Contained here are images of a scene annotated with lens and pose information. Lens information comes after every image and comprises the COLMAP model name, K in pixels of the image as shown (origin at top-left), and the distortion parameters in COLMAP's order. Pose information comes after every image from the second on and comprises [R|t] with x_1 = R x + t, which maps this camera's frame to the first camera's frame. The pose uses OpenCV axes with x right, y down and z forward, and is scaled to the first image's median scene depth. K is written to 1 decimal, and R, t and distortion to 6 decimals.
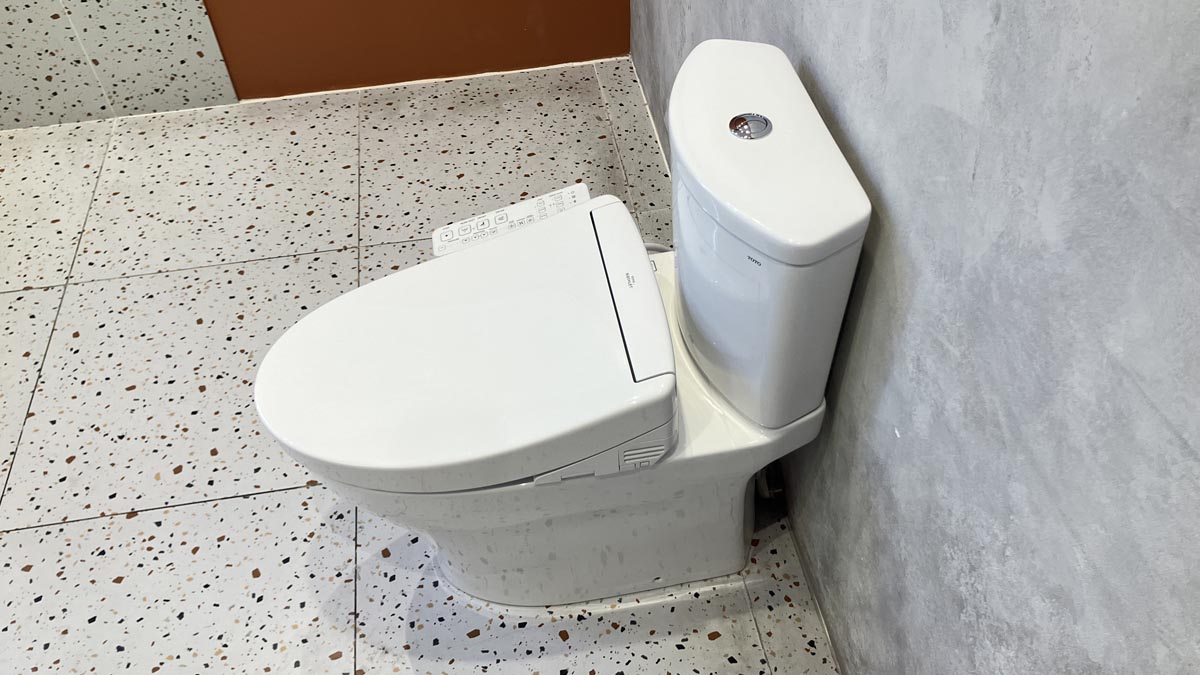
lens RADIAL K [[977.7, 0, 595.6], [0, 977.7, 337.6], [0, 0, 1]] dist [0.025575, 0.002009]
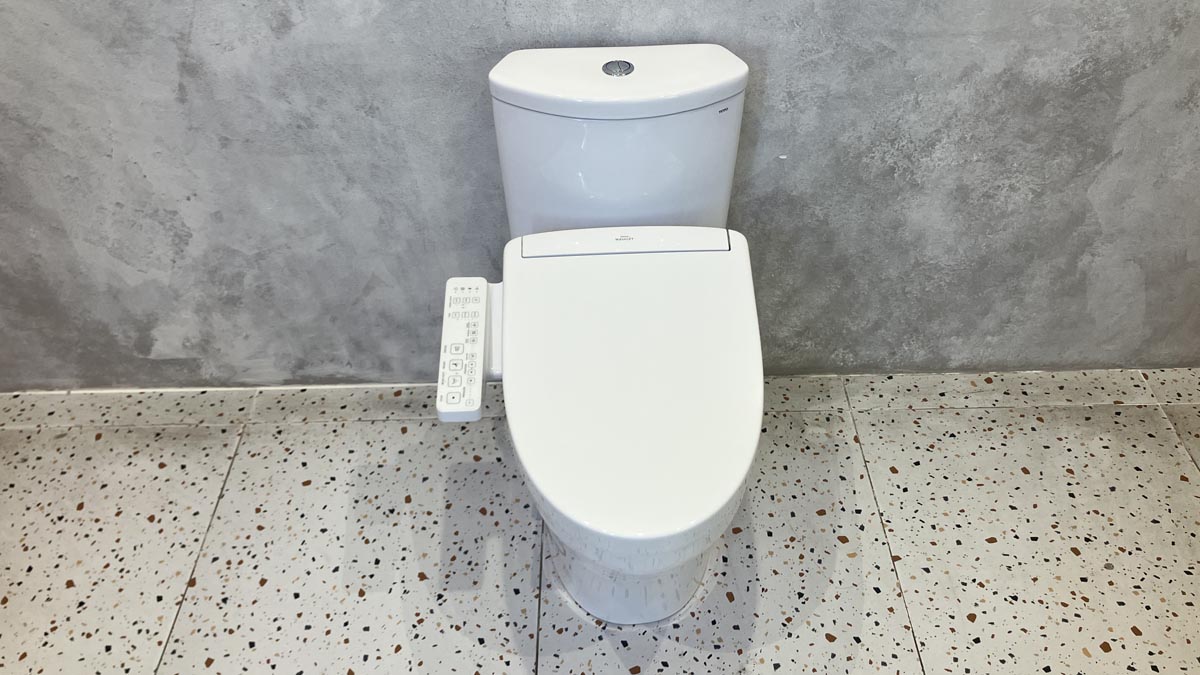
lens RADIAL K [[981.9, 0, 587.7], [0, 981.9, 345.2], [0, 0, 1]] dist [0.034771, -0.038202]
pose [[0.156755, -0.636472, 0.755202, -0.755223], [0.742265, 0.580341, 0.335032, -0.328413], [-0.651514, 0.508042, 0.563403, 0.320997]]
